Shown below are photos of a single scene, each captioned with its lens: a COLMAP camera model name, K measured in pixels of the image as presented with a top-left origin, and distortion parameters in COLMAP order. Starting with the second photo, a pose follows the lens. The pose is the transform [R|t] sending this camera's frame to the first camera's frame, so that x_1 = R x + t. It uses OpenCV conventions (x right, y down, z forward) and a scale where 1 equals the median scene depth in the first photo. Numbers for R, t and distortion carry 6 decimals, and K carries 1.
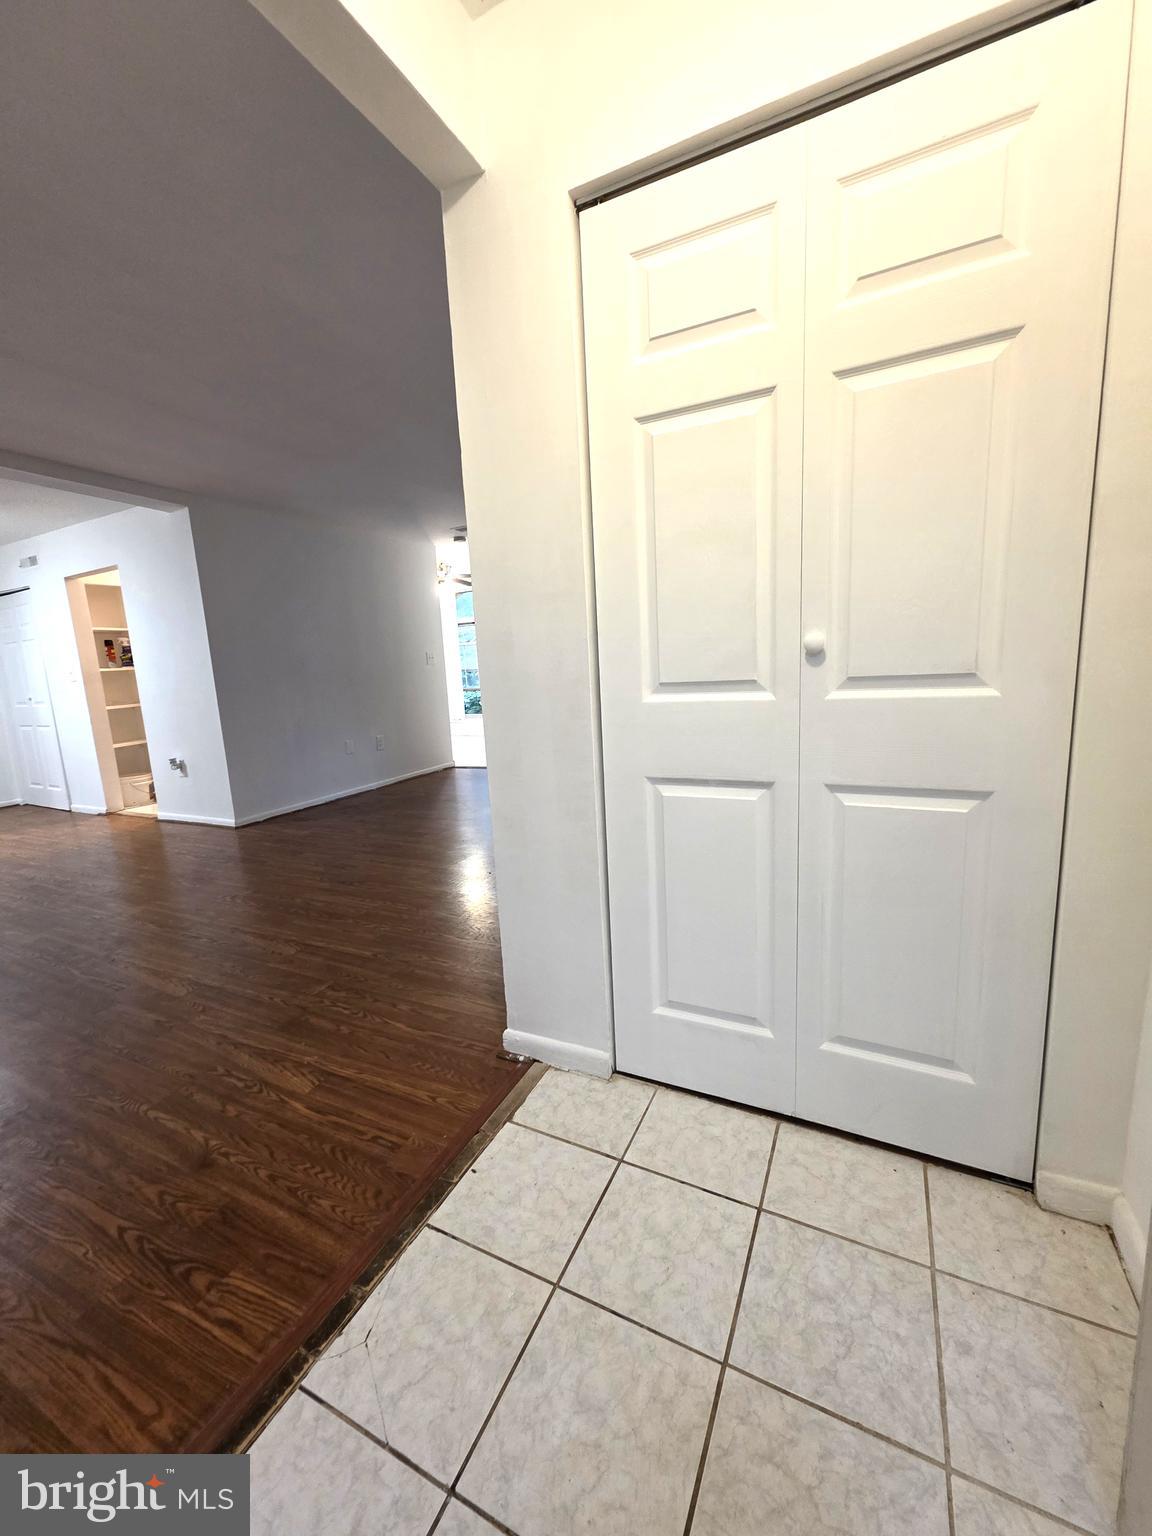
lens RADIAL K [[608.4, 0, 579.1], [0, 608.4, 766.6], [0, 0, 1]] dist [0.001799, -0.000447]
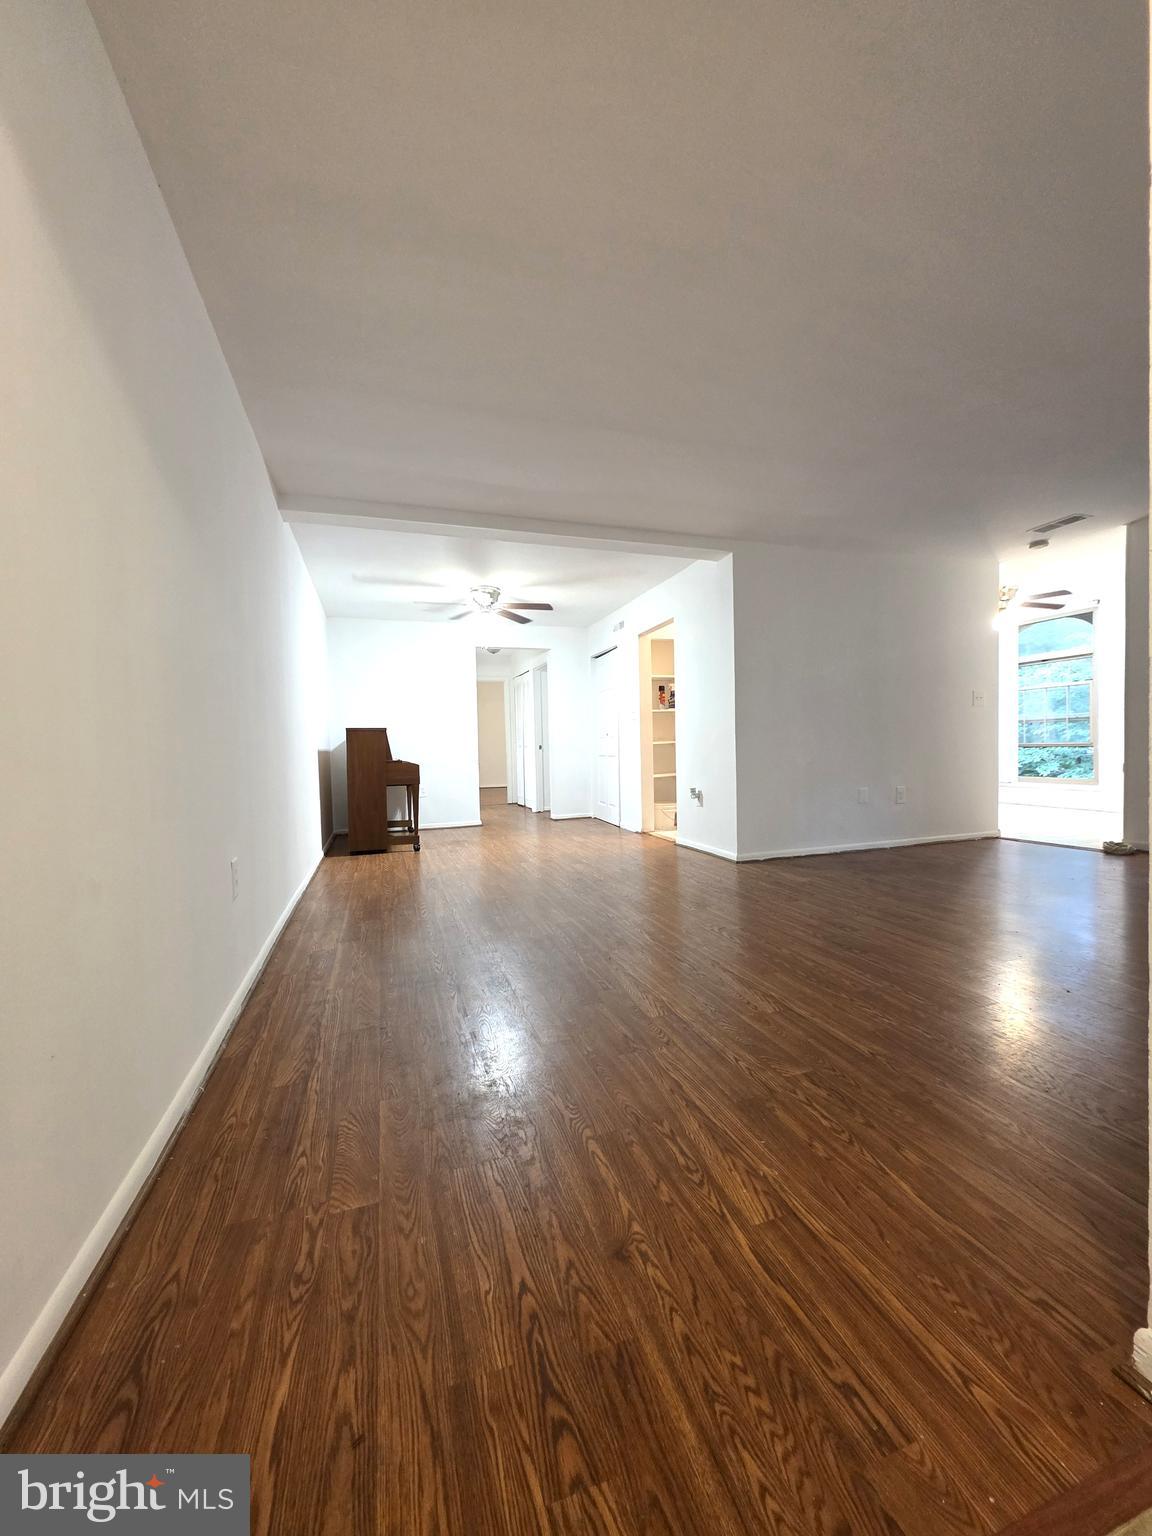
lens RADIAL K [[608.4, 0, 577.3], [0, 608.4, 766.6], [0, 0, 1]] dist [0.001799, -0.000447]
pose [[0.694234, 0.058742, -0.717349, -0.068957], [-0.130892, 0.990348, -0.045577, 0.042747], [0.707748, 0.125536, 0.695222, 0.175796]]
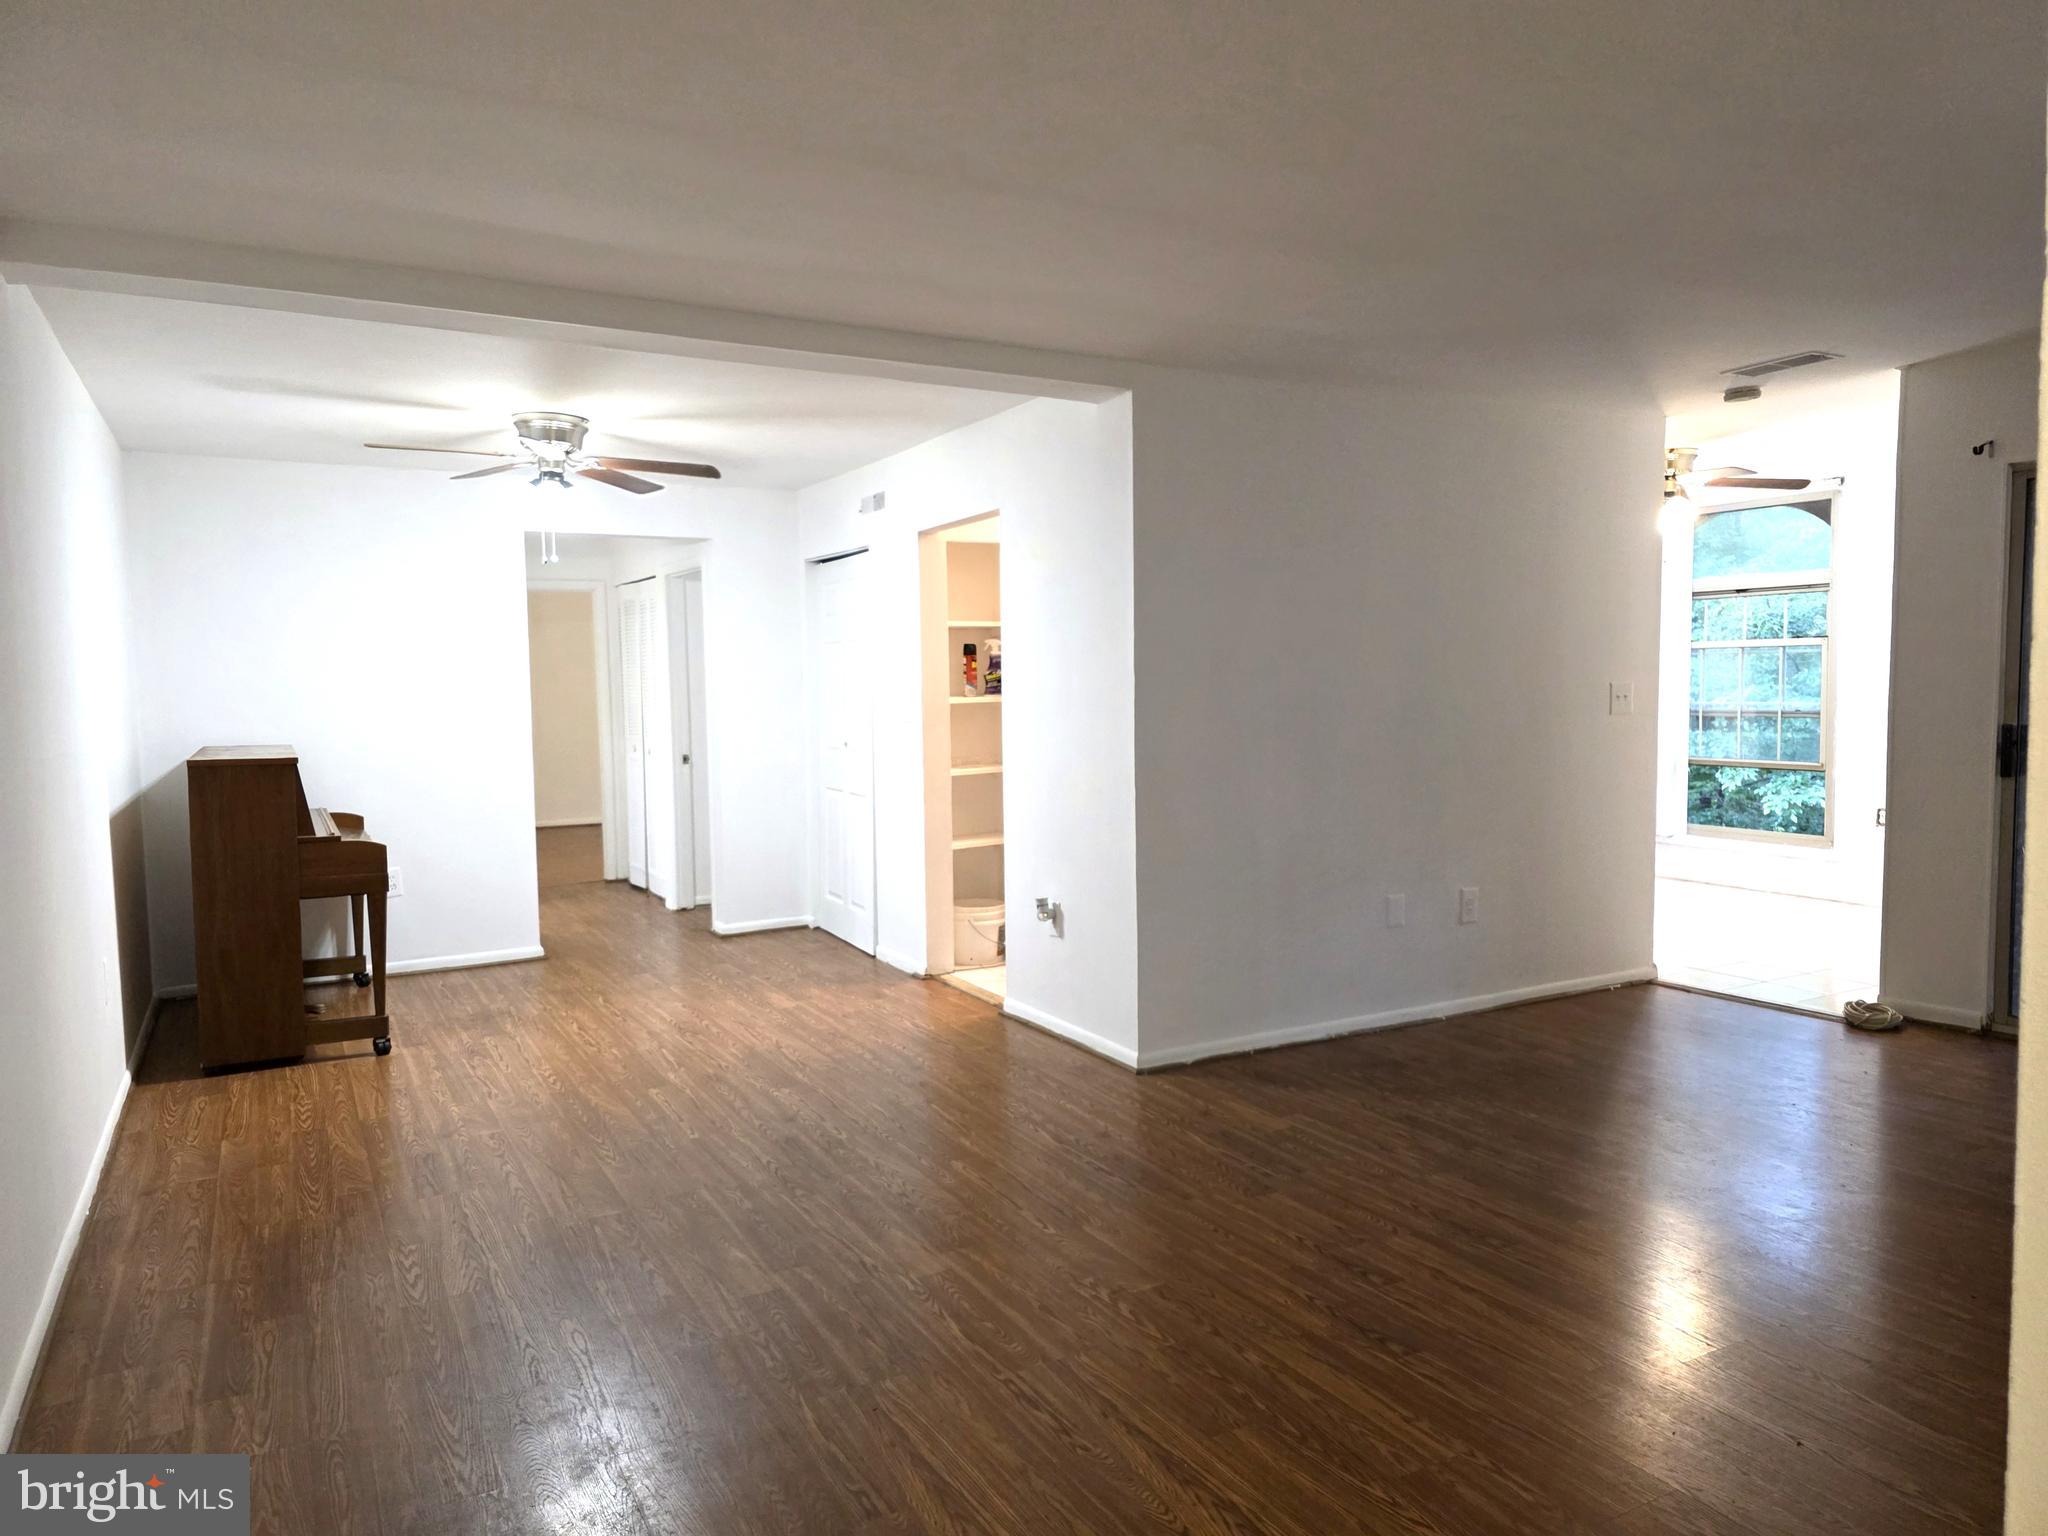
lens RADIAL K [[1377.5, 0, 1022.7], [0, 1377.5, 778.8], [0, 0, 1]] dist [0.041114, -0.034957]
pose [[0.815270, 0.081822, -0.573271, -0.102170], [-0.122829, 0.991875, -0.033111, -0.120107], [0.565904, 0.097409, 0.818696, 0.143563]]
